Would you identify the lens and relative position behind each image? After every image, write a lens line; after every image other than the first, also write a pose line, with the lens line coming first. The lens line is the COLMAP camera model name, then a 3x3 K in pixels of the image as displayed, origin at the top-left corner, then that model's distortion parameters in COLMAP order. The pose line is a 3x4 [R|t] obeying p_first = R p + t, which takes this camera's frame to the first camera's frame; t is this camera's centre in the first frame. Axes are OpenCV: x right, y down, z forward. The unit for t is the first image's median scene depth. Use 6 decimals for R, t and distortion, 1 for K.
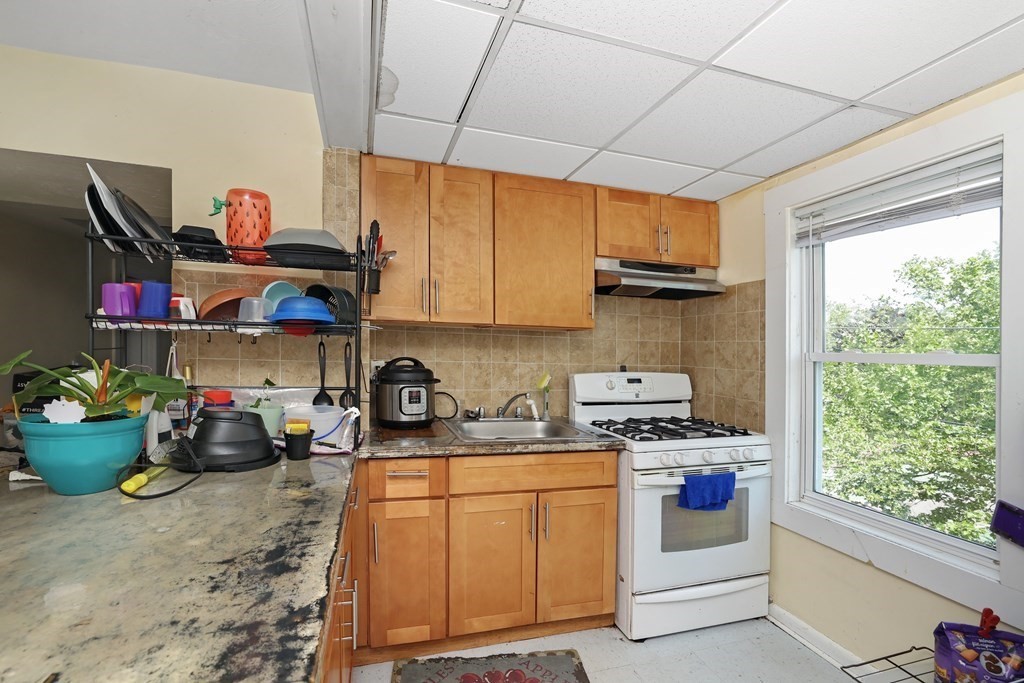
lens RADIAL K [[440.0, 0, 508.8], [0, 440.0, 350.5], [0, 0, 1]] dist [-0.048426, 0.019804]
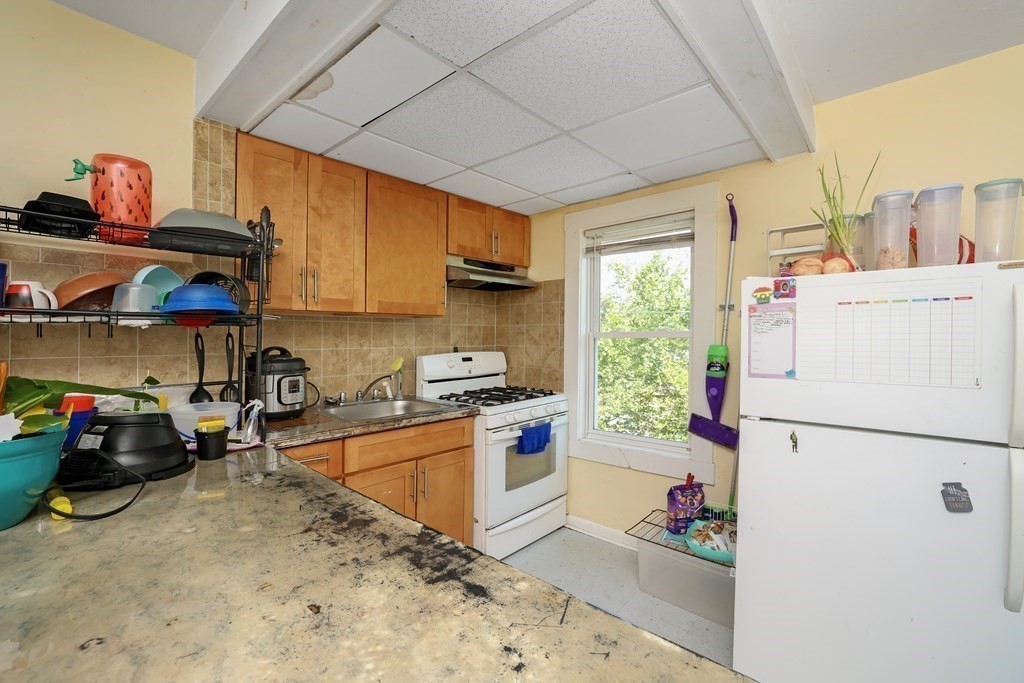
lens RADIAL K [[440.0, 0, 508.8], [0, 440.0, 350.5], [0, 0, 1]] dist [-0.048426, 0.019804]
pose [[0.850228, -0.045345, 0.524459, -0.316330], [0.025219, 0.998648, 0.045459, -0.007813], [-0.525811, -0.025424, 0.850221, -0.094840]]
